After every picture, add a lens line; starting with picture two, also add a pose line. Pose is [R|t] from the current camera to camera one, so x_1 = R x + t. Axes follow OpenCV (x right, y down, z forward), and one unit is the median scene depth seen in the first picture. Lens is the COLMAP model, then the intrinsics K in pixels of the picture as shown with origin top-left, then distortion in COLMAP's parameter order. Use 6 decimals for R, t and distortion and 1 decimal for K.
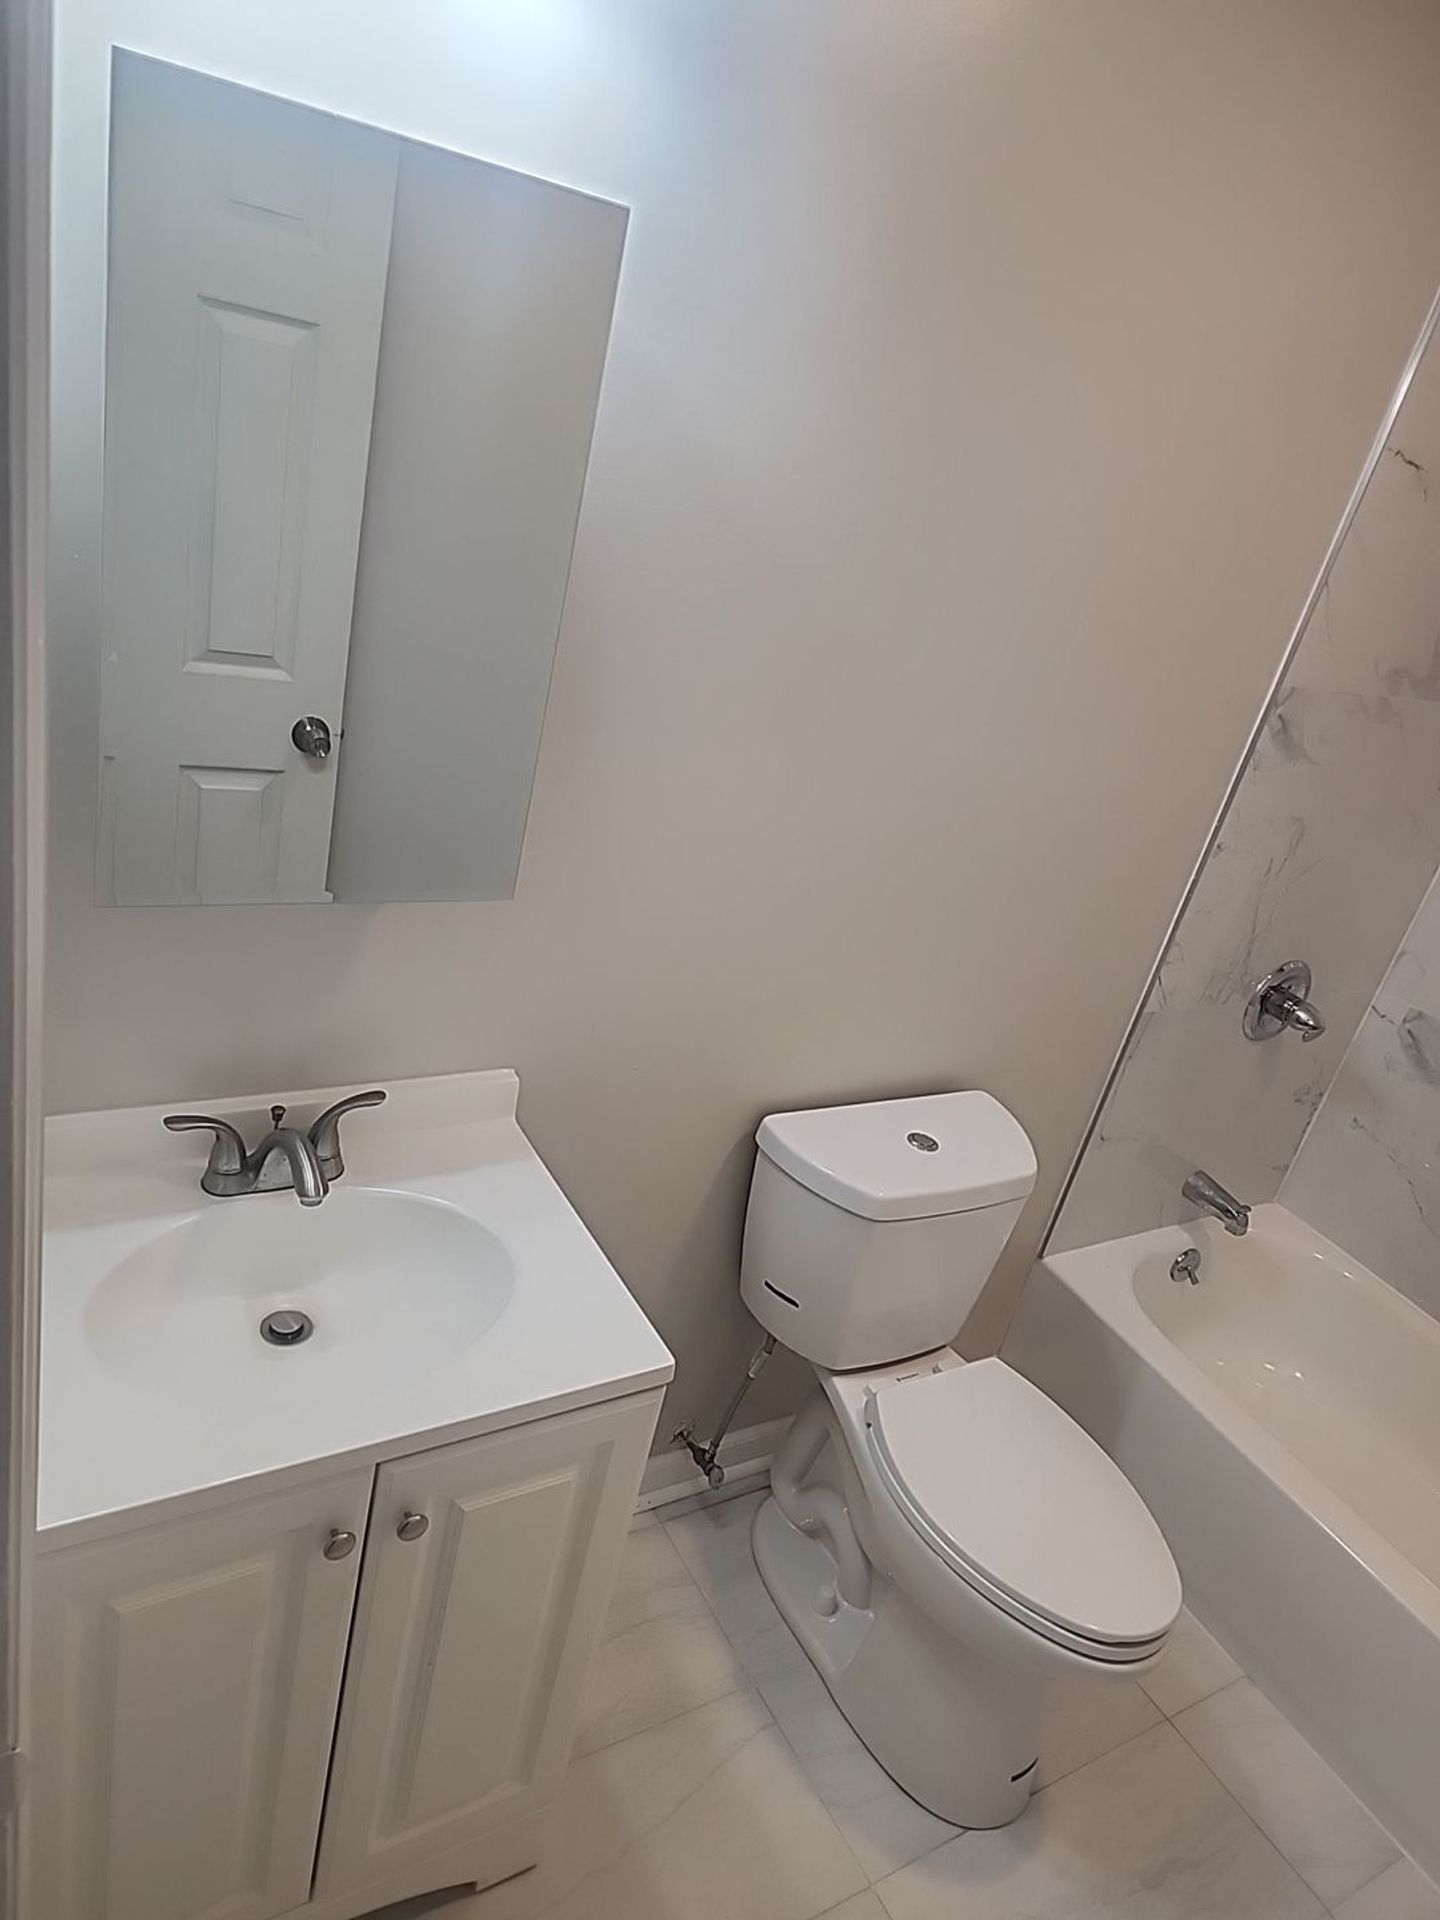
lens RADIAL K [[1262.8, 0, 734.4], [0, 1262.8, 952.3], [0, 0, 1]] dist [0.079312, -0.068352]
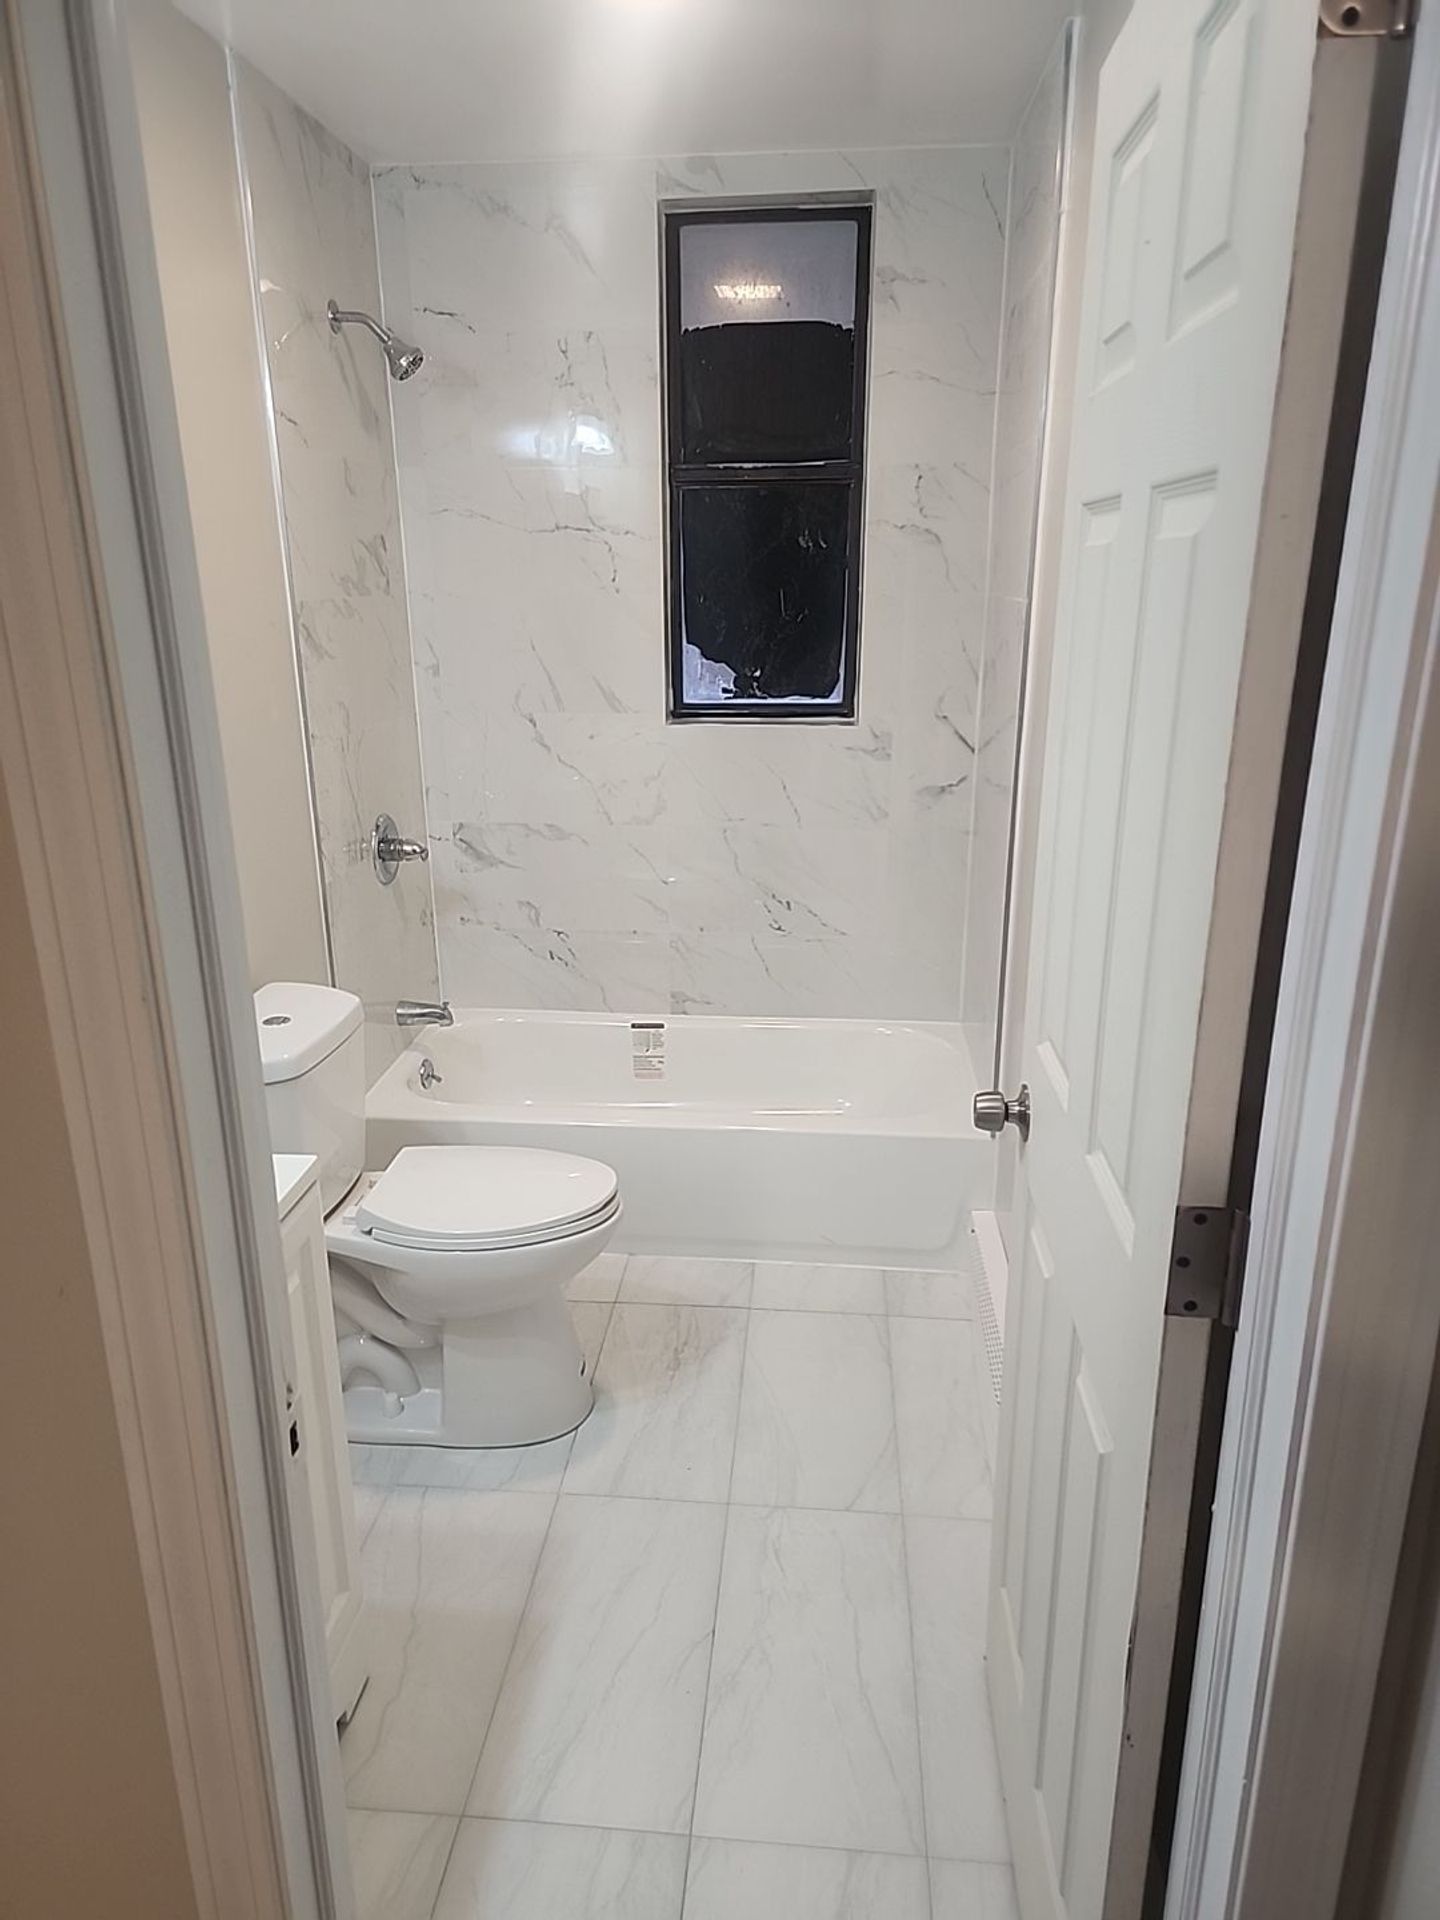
lens RADIAL K [[1262.8, 0, 734.4], [0, 1262.8, 952.3], [0, 0, 1]] dist [0.079312, -0.068352]
pose [[0.566079, -0.447839, 0.692094, -0.309991], [0.458995, 0.868614, 0.186638, 0.051620], [-0.684746, 0.212016, 0.697260, -0.109050]]
